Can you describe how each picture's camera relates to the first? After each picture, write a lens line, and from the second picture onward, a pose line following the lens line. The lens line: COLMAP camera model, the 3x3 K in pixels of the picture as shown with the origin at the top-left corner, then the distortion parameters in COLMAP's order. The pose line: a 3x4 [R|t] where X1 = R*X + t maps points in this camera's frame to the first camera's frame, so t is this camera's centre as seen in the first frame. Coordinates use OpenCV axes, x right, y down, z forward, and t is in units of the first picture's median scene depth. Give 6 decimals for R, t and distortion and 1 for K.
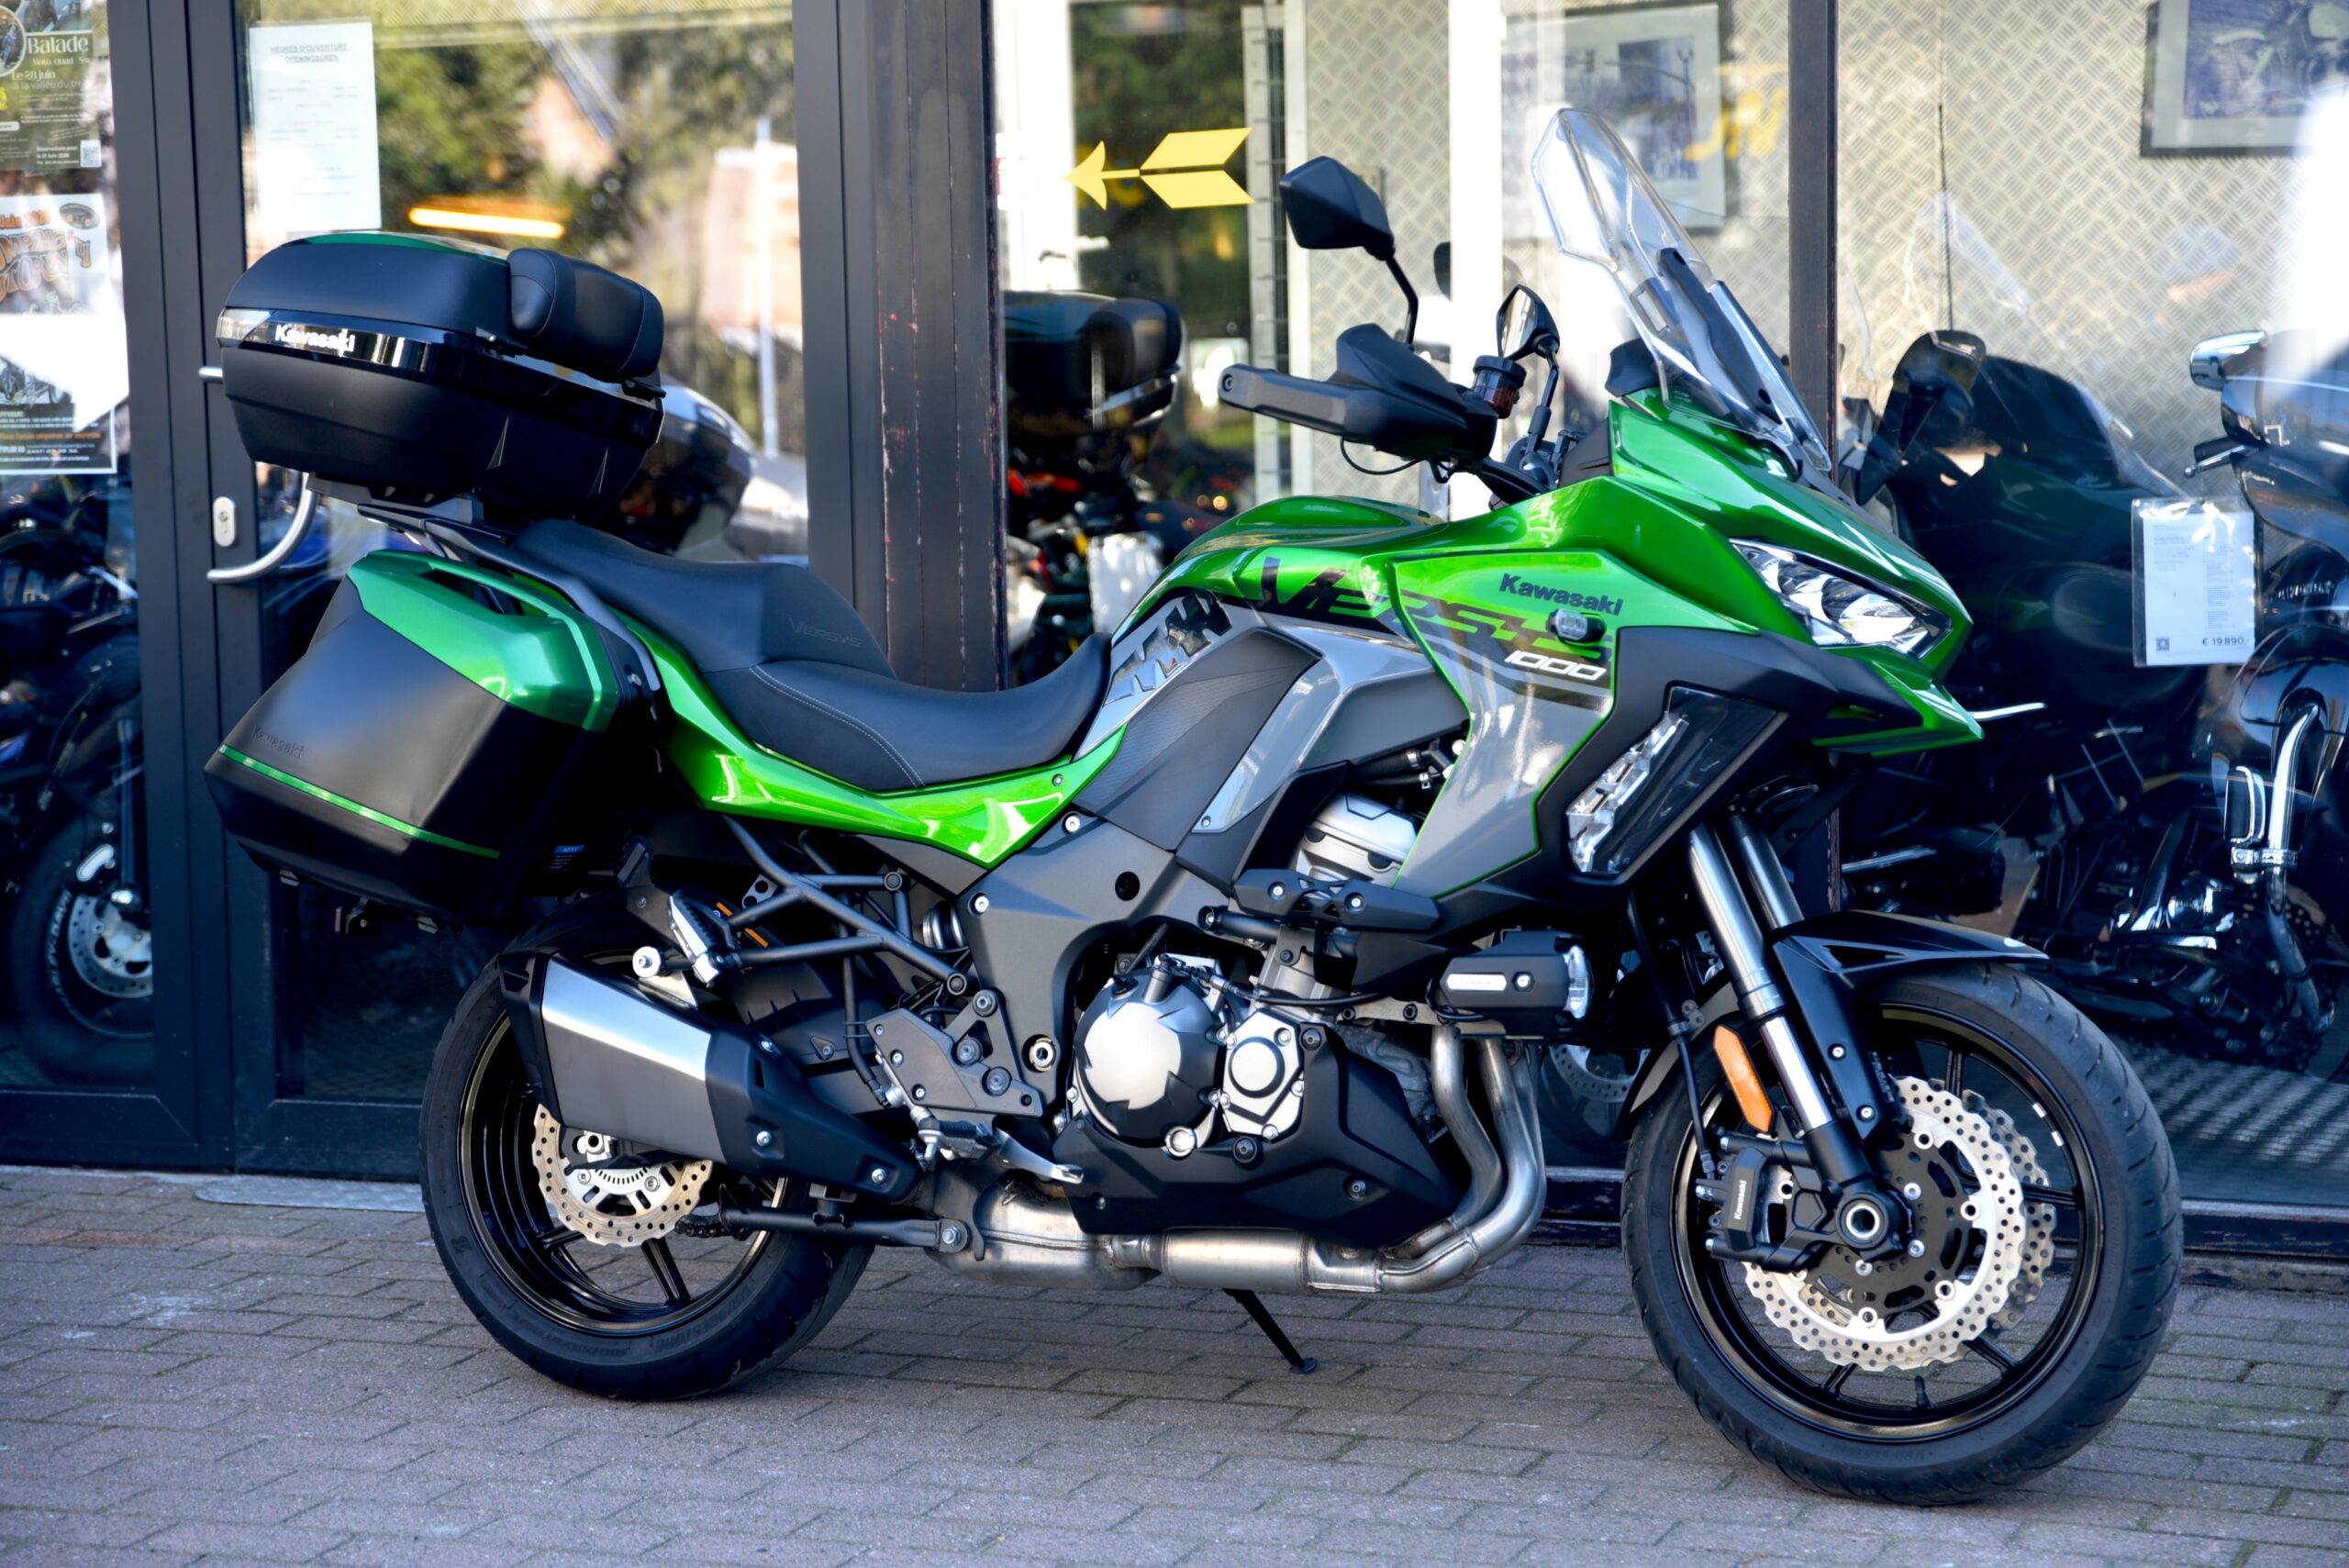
lens RADIAL K [[4186.6, 0, 1174.5], [0, 4186.6, 784.0], [0, 0, 1]] dist [0.229918, -0.102027]
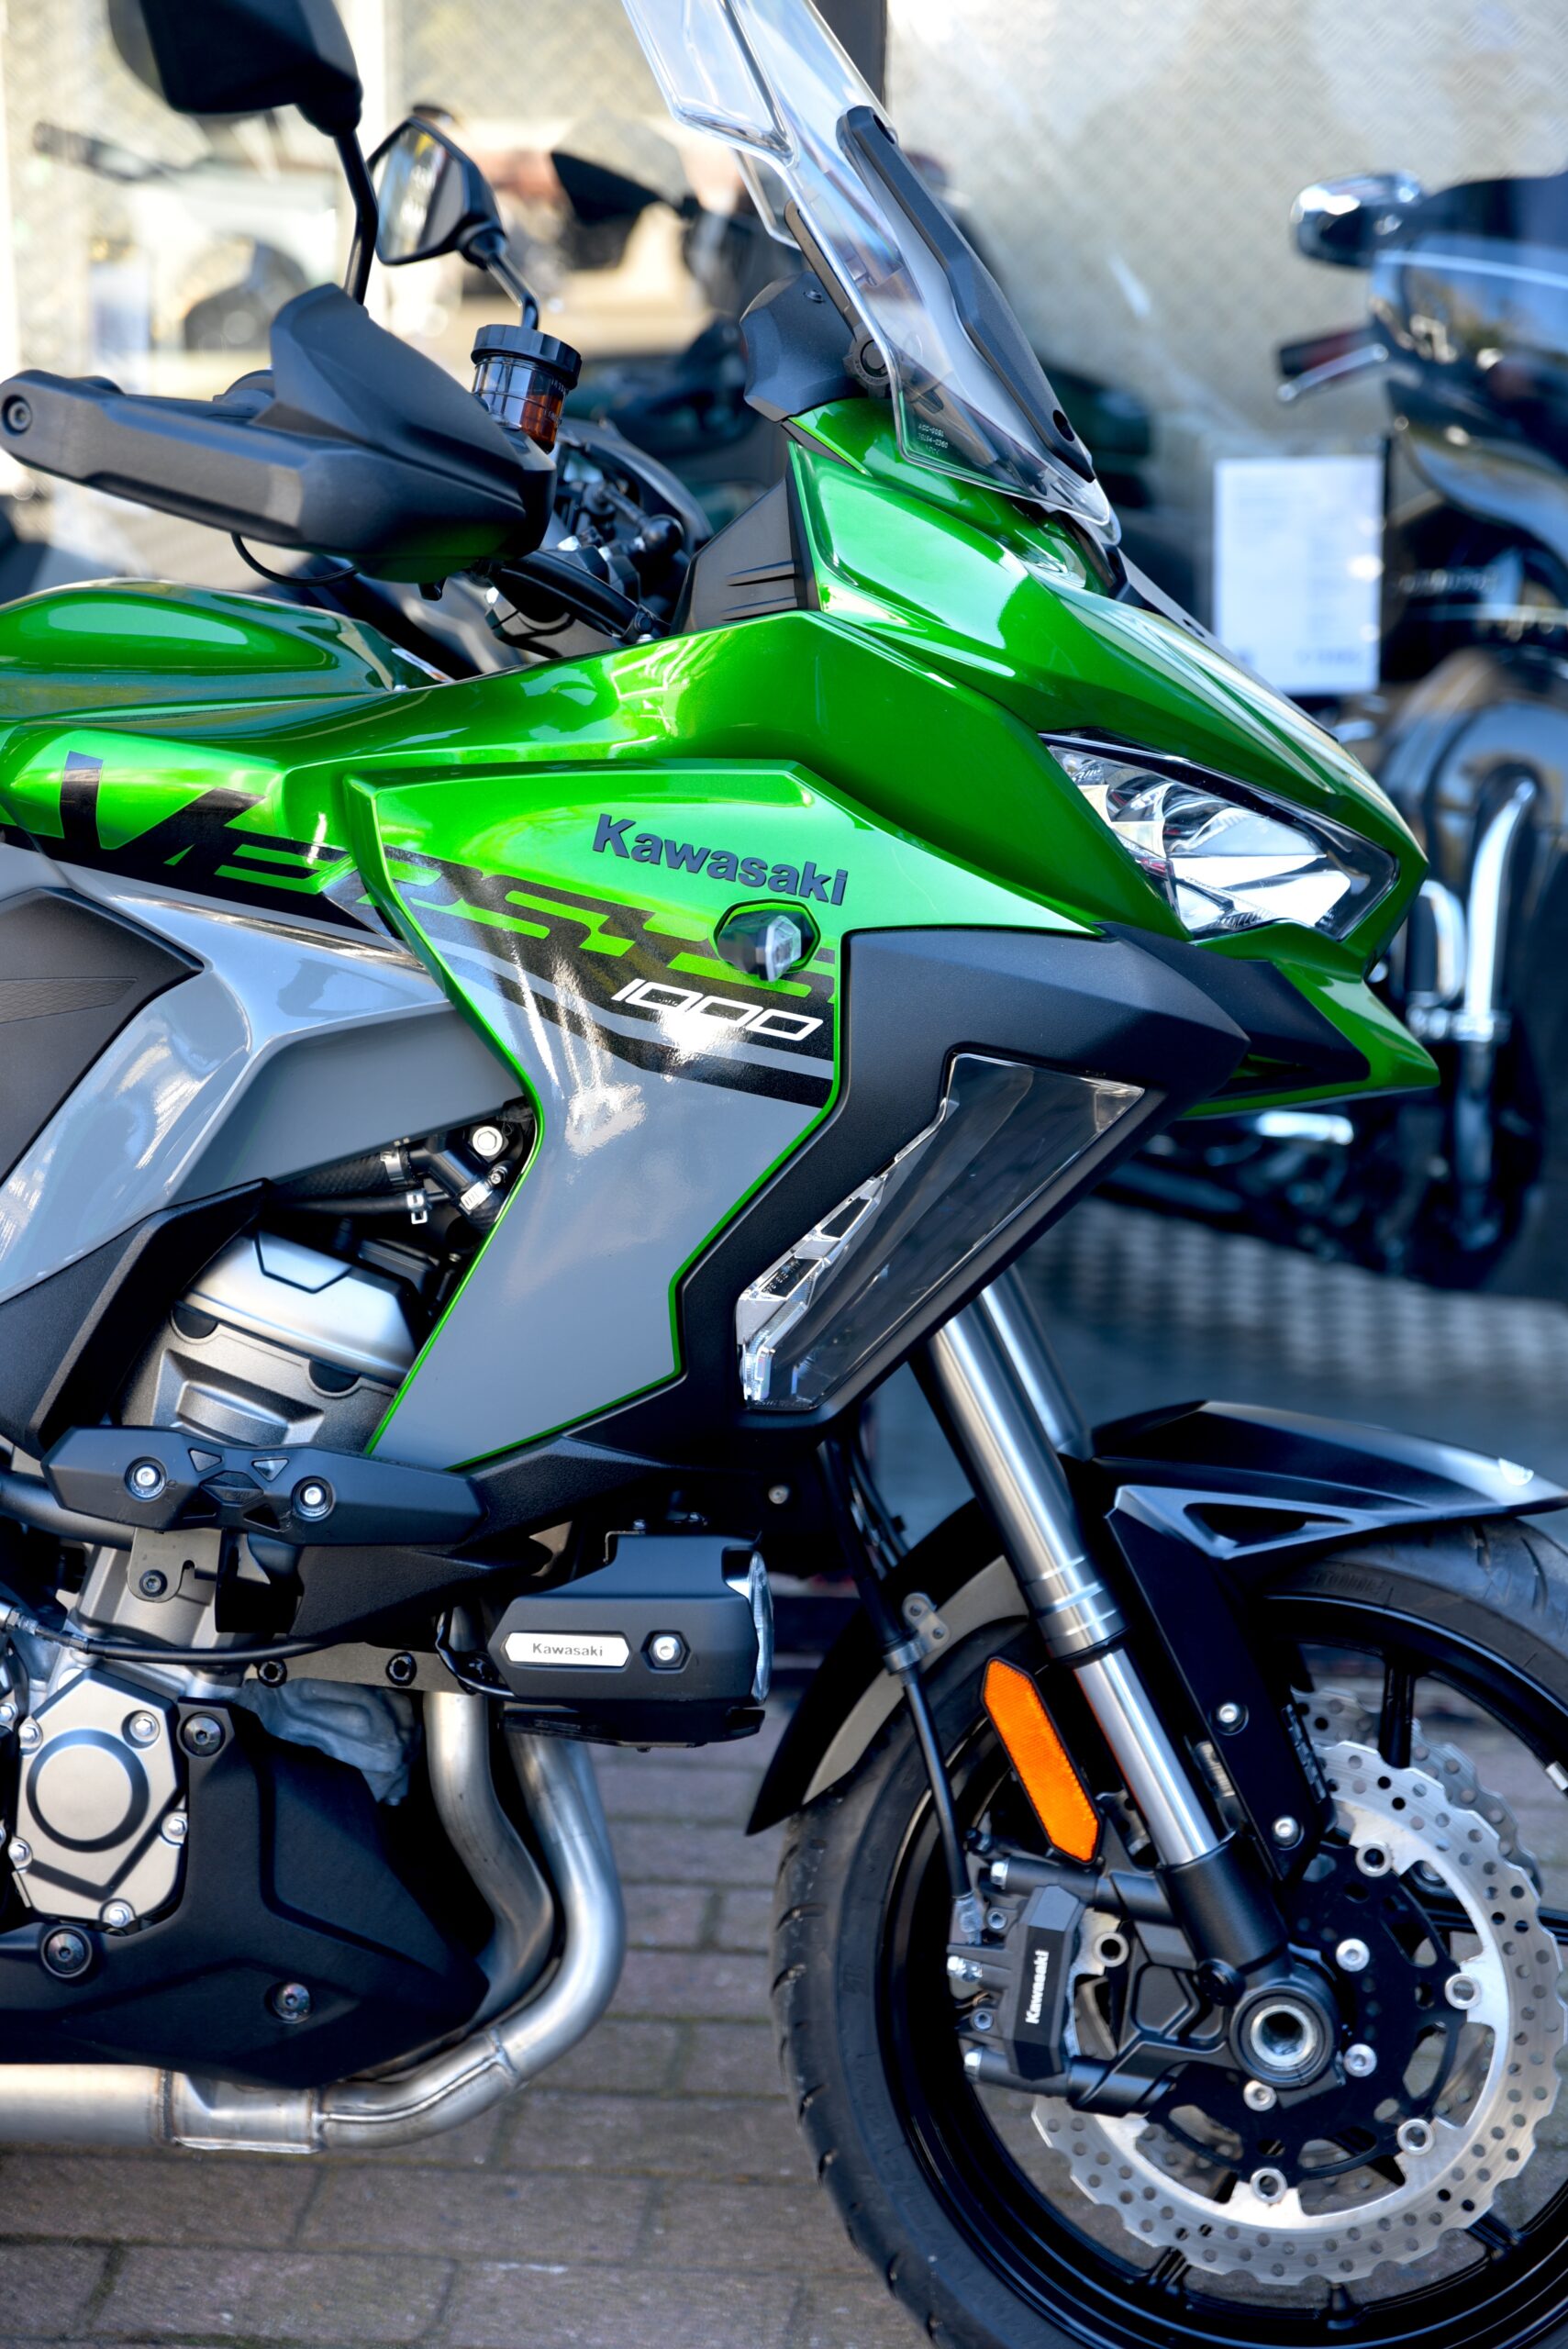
lens RADIAL K [[4186.6, 0, 750.8], [0, 4186.6, 1175.1], [0, 0, 1]] dist [0.229918, -0.102027]
pose [[0.957635, -0.051907, 0.283267, -0.044149], [0.003340, 0.985558, 0.169305, -0.090426], [-0.287965, -0.161186, 0.943978, 0.525701]]
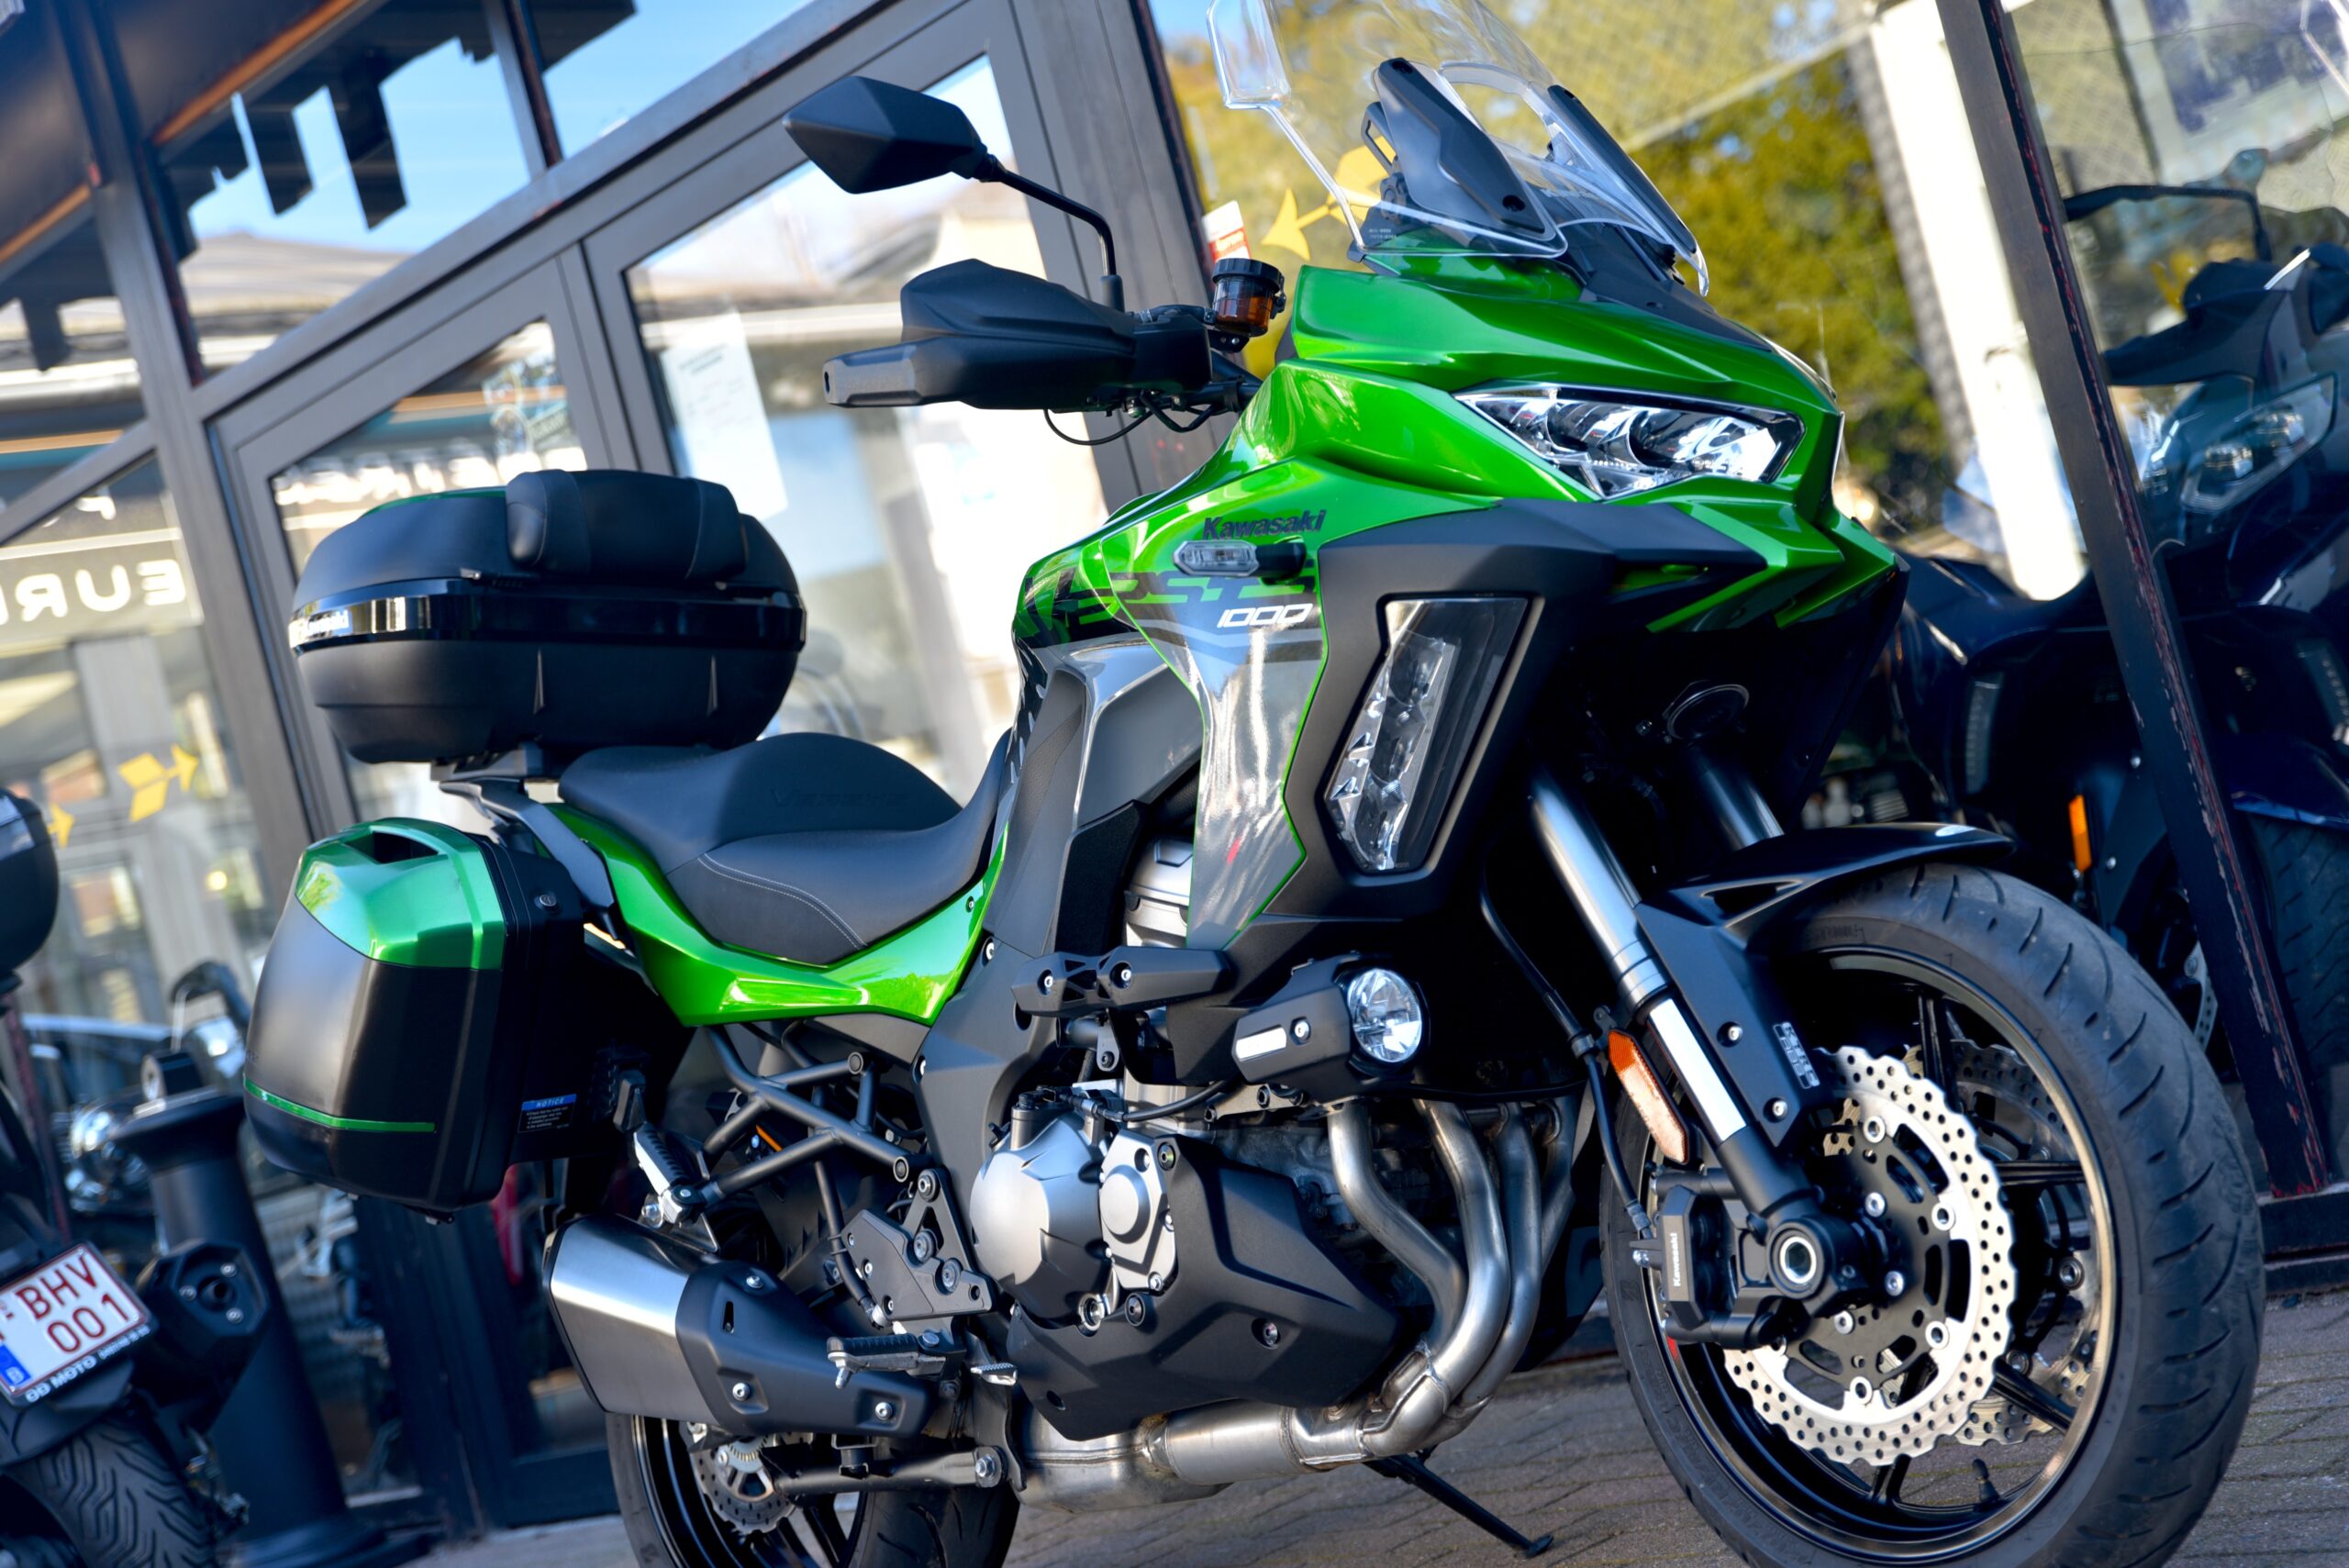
lens RADIAL K [[3705.1, 0, 1174.5], [0, 3705.1, 784.0], [0, 0, 1]] dist [0.159554, -0.042208]
pose [[0.876769, -0.237350, -0.418260, 0.346376], [0.207084, 0.971292, -0.117084, 0.075994], [0.434042, 0.016041, 0.900750, 0.377691]]
